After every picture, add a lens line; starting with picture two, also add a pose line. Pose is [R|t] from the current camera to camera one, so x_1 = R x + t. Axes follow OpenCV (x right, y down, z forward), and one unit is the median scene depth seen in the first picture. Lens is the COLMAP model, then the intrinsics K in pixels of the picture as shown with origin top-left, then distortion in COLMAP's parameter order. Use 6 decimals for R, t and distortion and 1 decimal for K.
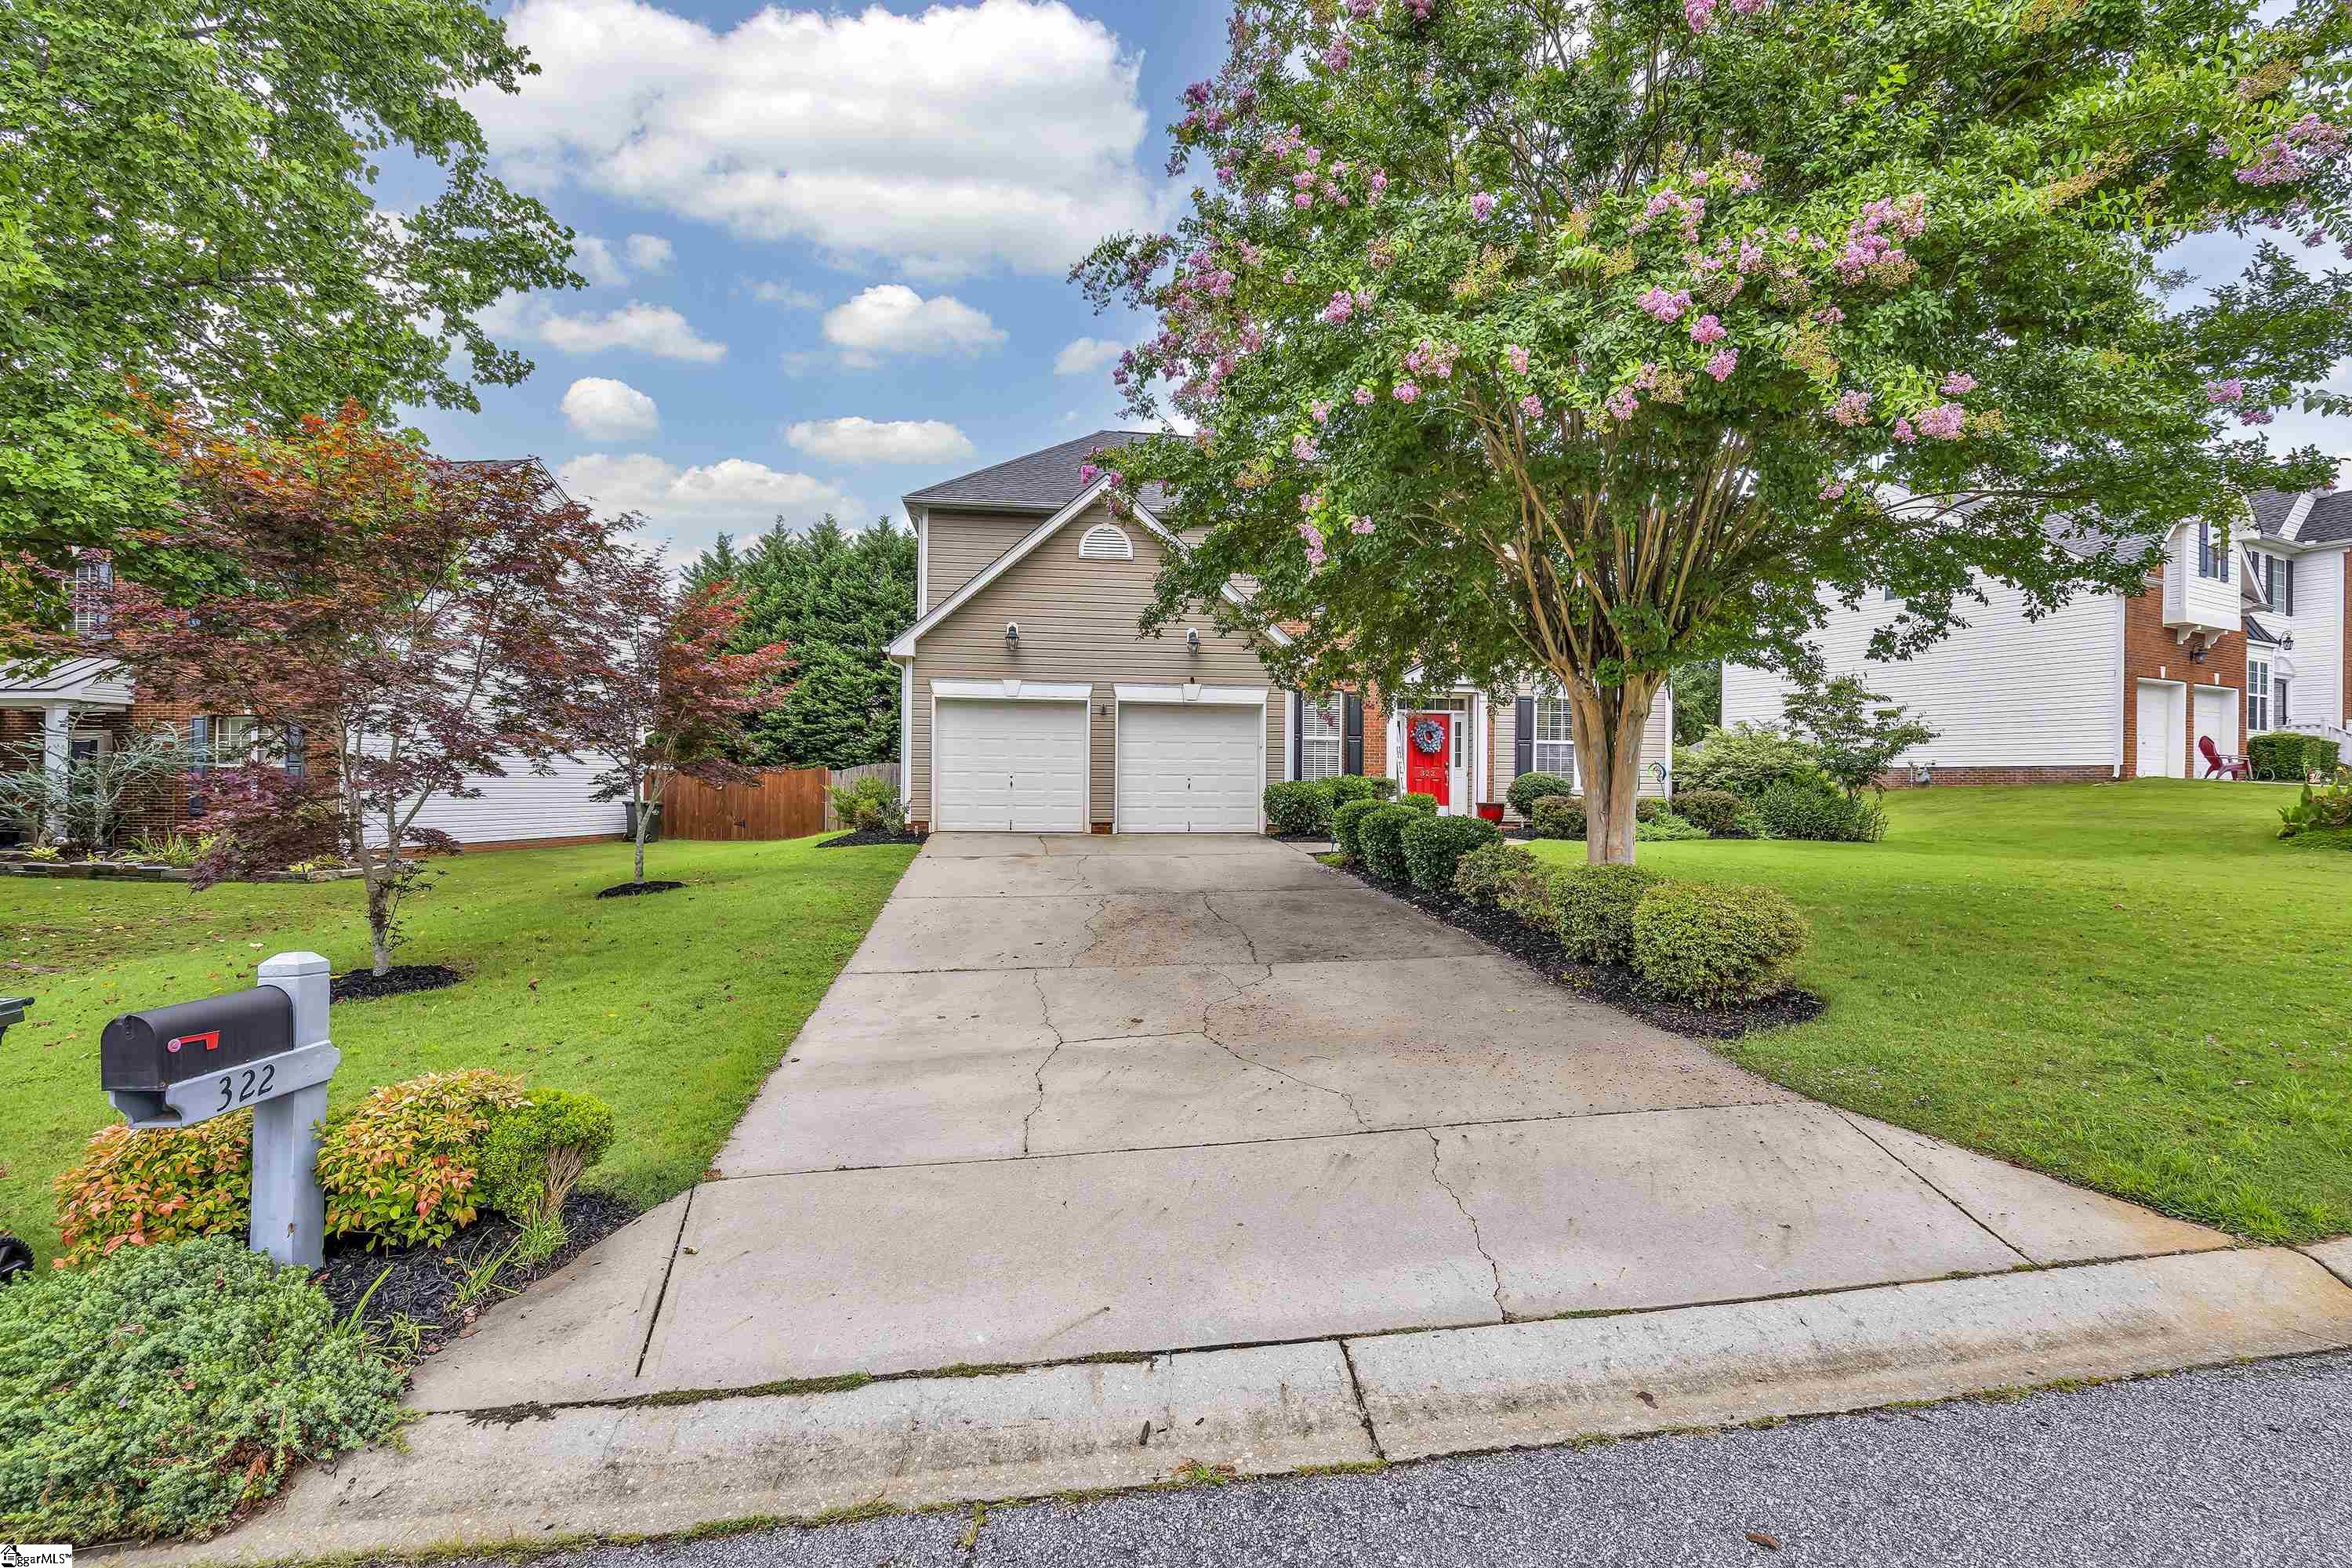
lens RADIAL K [[1056.7, 0, 1172.5], [0, 1056.7, 786.6], [0, 0, 1]] dist [-0.002279, 0.000285]
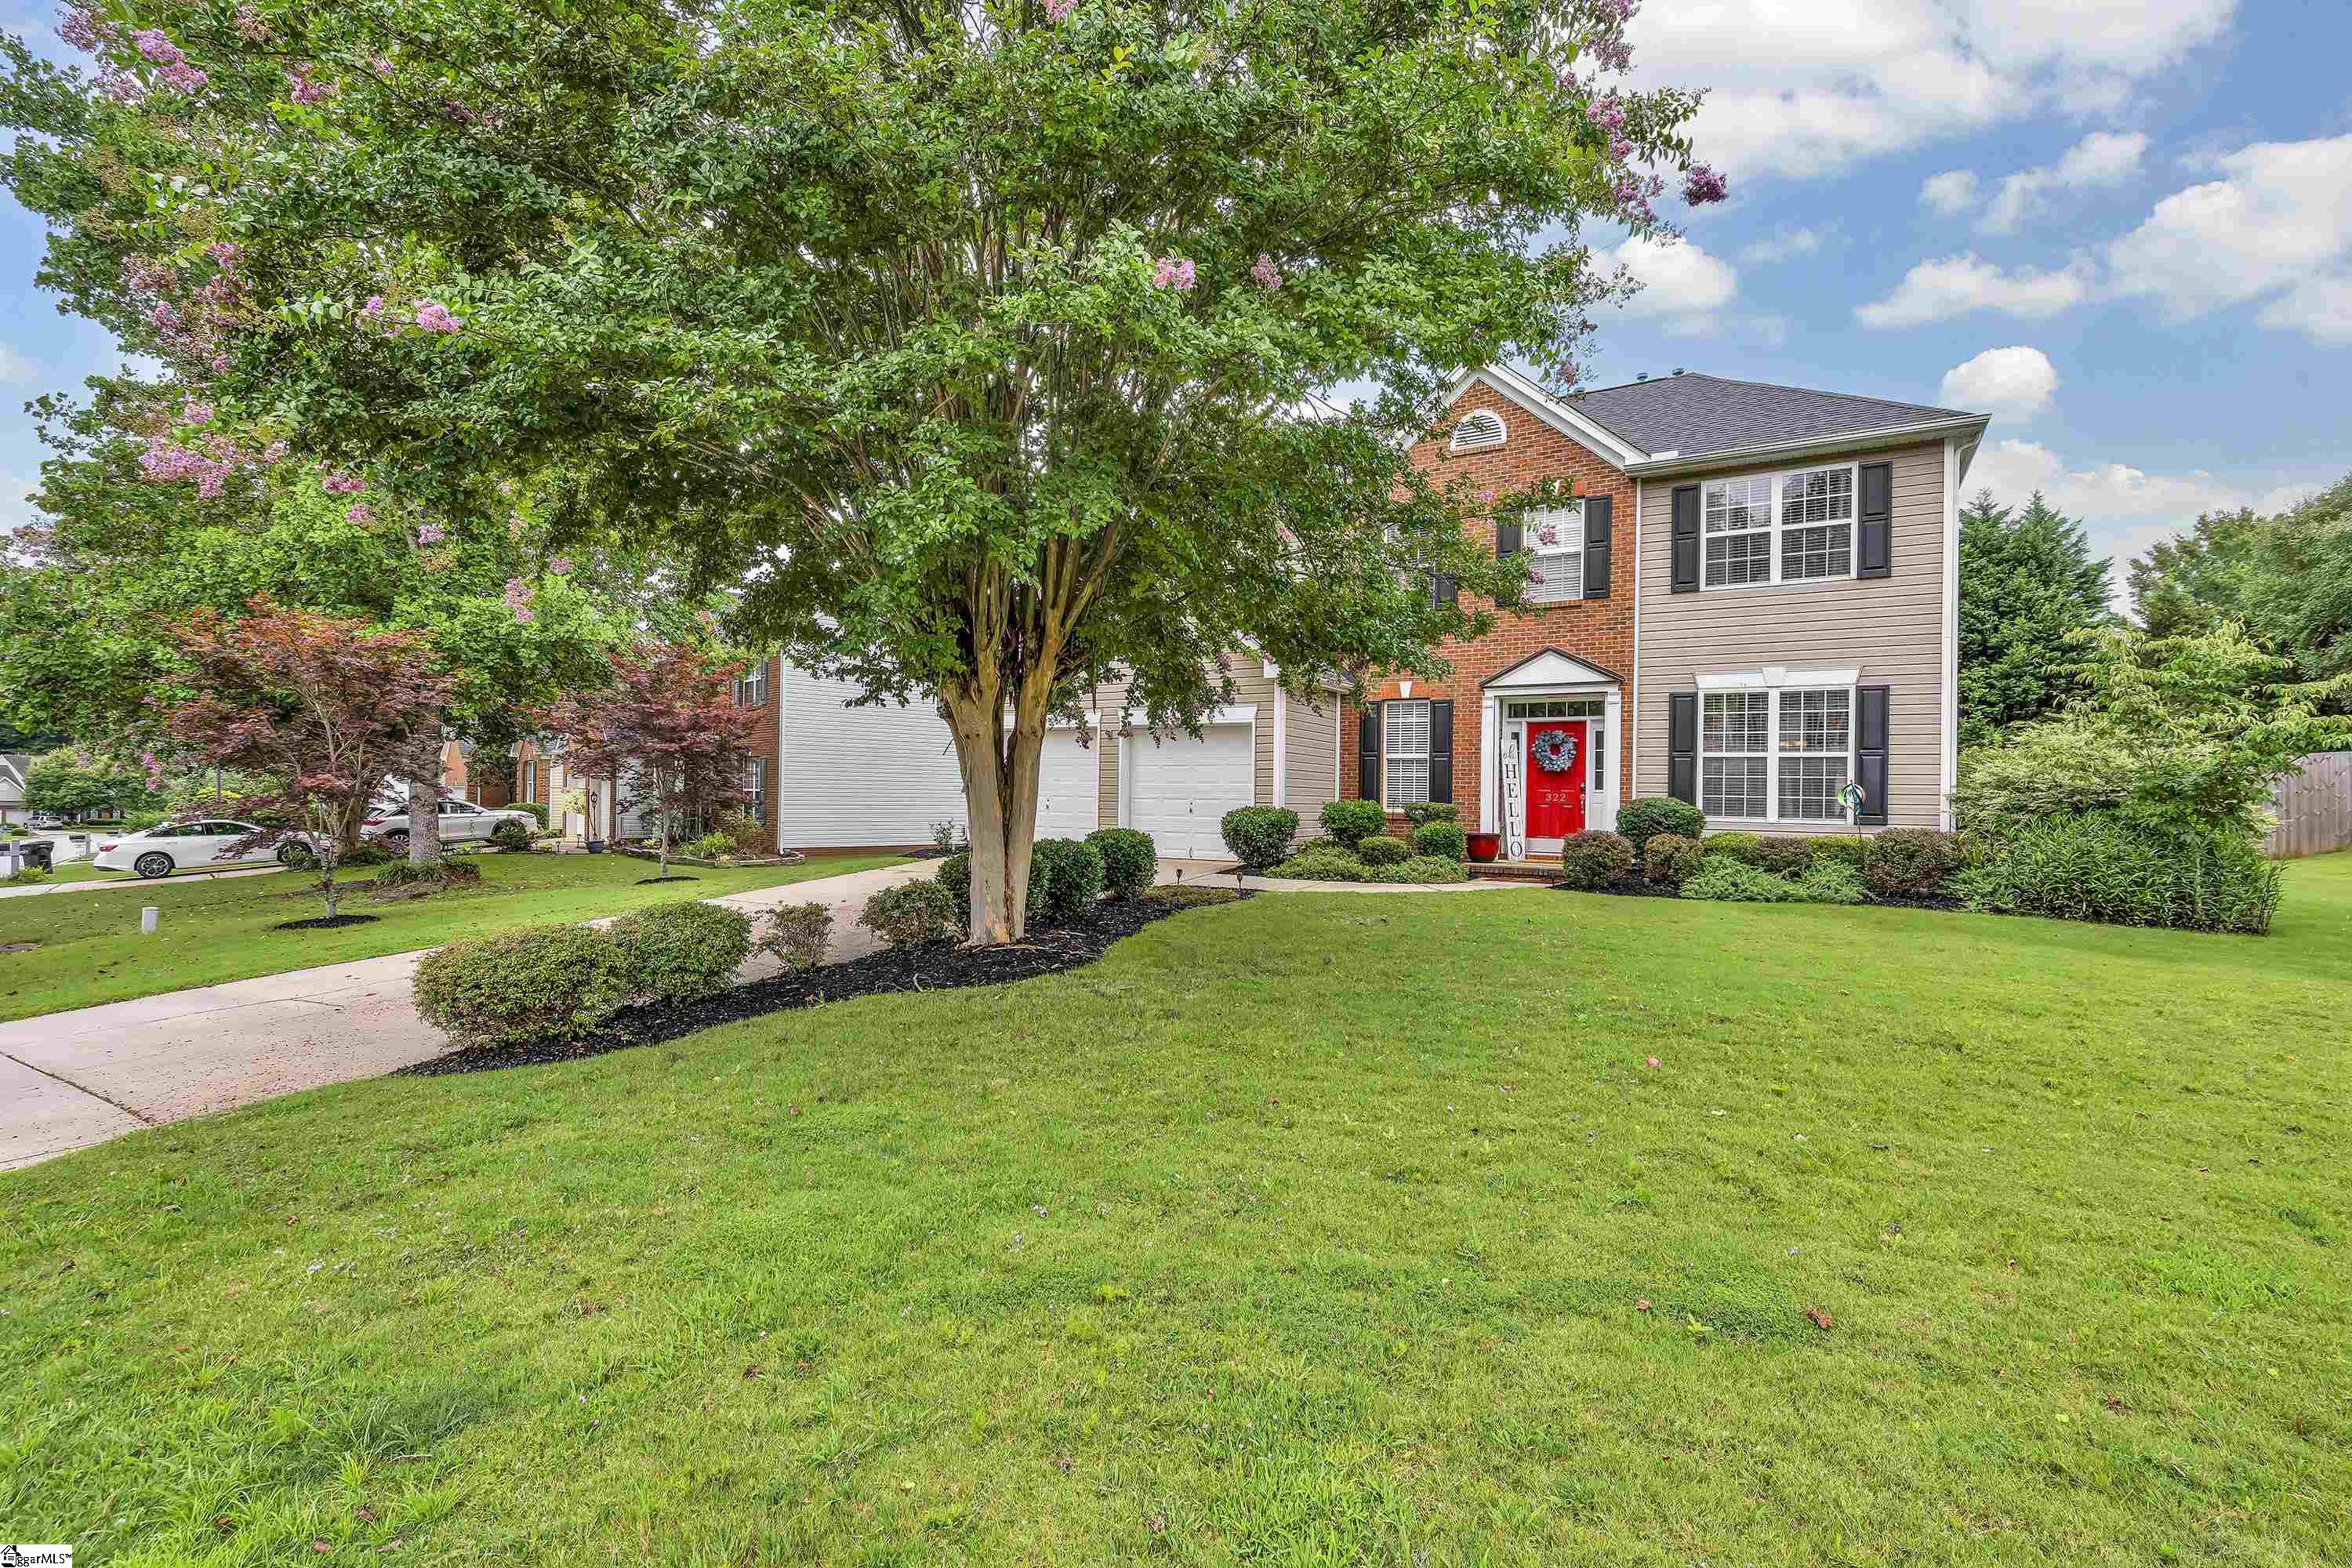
lens RADIAL K [[1052.8, 0, 1176.5], [0, 1052.8, 790.1], [0, 0, 1]] dist [-0.002449, 0.000122]
pose [[0.766759, 0.003534, -0.641925, 0.532737], [-0.006002, 0.999981, -0.001663, -0.014875], [0.641907, 0.005128, 0.766765, 0.218039]]
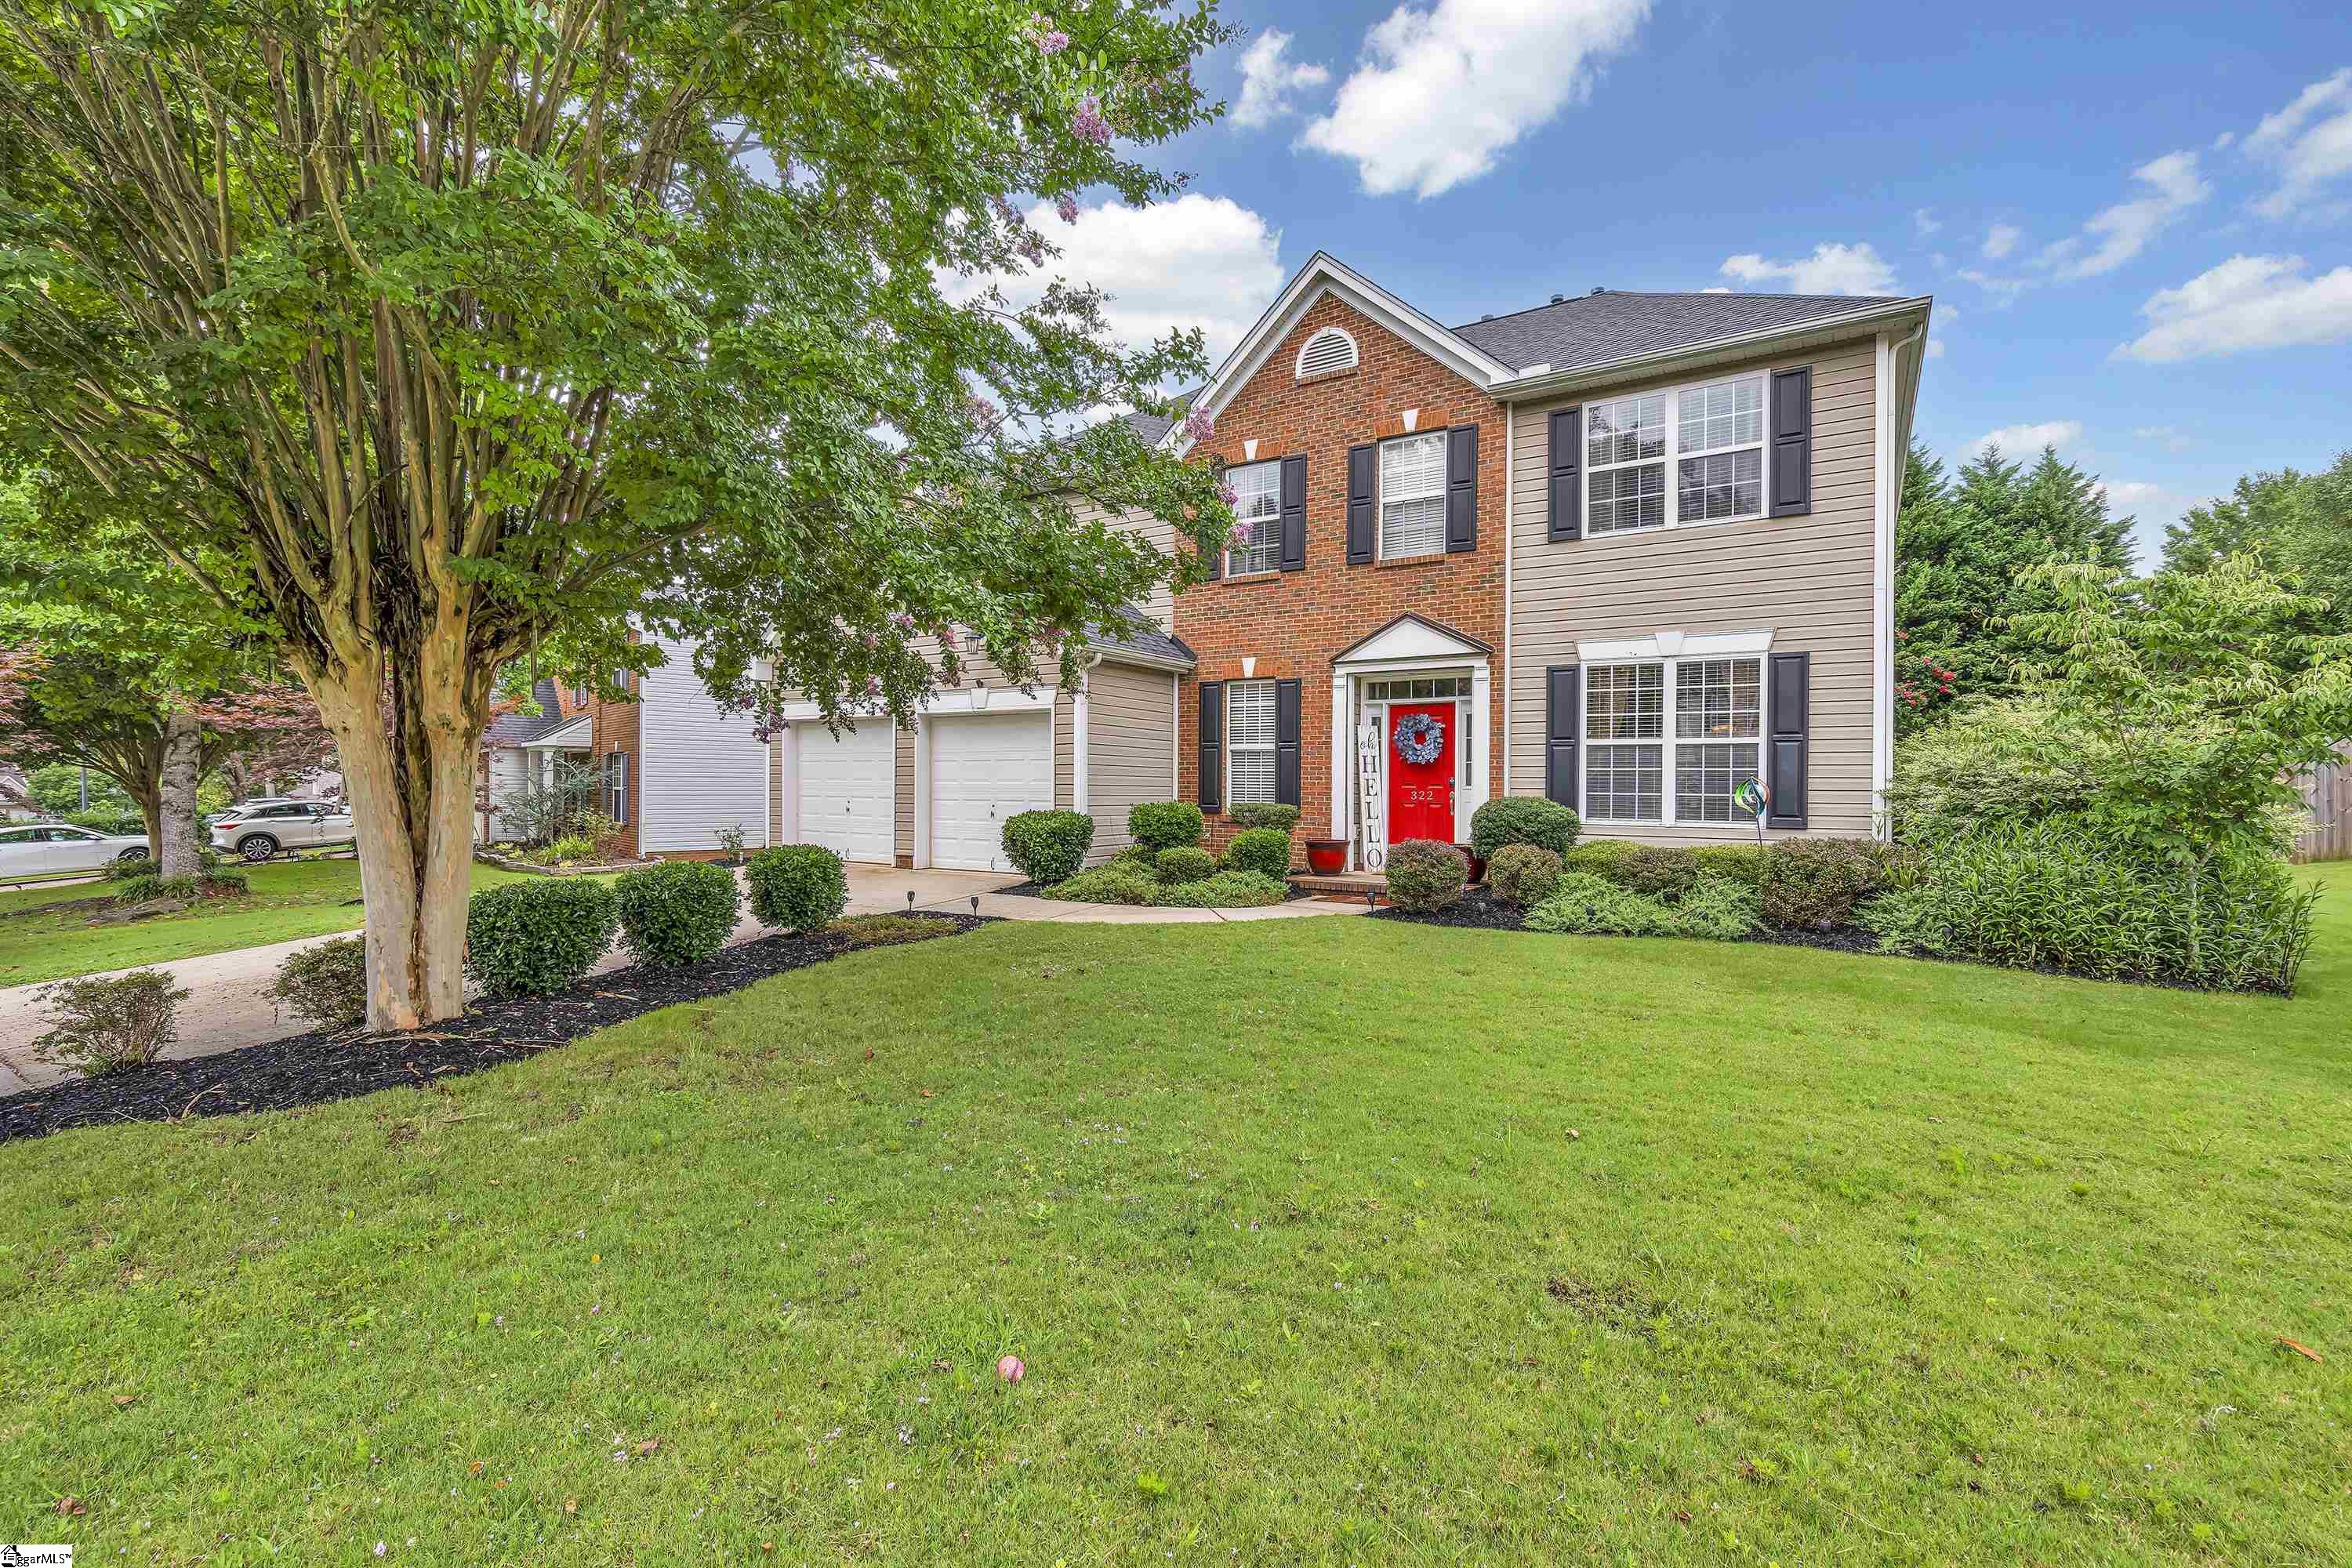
lens RADIAL K [[1056.7, 0, 1172.5], [0, 1056.7, 786.6], [0, 0, 1]] dist [-0.002279, 0.000285]
pose [[0.752353, 0.000465, -0.658760, 0.558968], [0.003414, 0.999984, 0.004604, -0.021420], [0.658751, -0.005713, 0.752339, 0.412551]]
